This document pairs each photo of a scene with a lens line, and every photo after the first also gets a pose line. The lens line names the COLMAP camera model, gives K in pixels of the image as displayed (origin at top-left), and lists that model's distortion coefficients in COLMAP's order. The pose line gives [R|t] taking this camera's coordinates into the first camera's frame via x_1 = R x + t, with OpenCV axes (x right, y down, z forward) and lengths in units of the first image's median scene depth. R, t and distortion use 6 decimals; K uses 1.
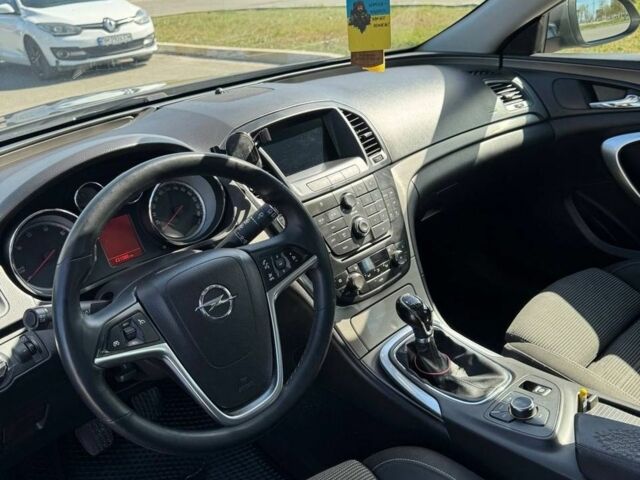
lens RADIAL K [[578.3, 0, 320.0], [0, 578.3, 240.0], [0, 0, 1]] dist [0.116784, -0.206031]
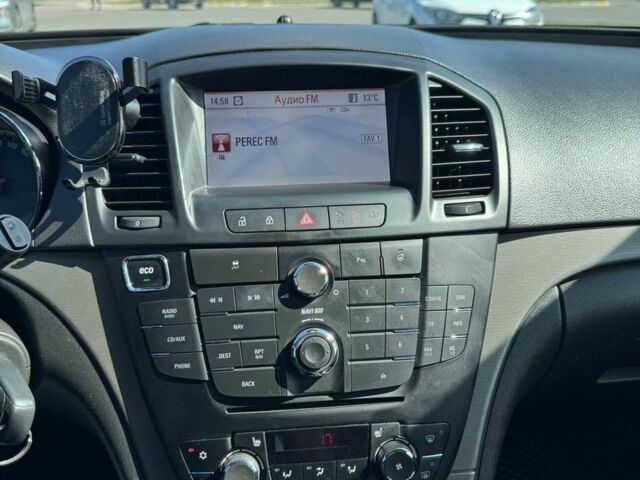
lens RADIAL K [[578.3, 0, 320.0], [0, 578.3, 240.0], [0, 0, 1]] dist [0.116784, -0.206031]
pose [[0.792505, 0.314324, -0.522625, 0.246359], [-0.317882, 0.944235, 0.085860, -0.124679], [0.520469, 0.098088, 0.848228, 0.608709]]
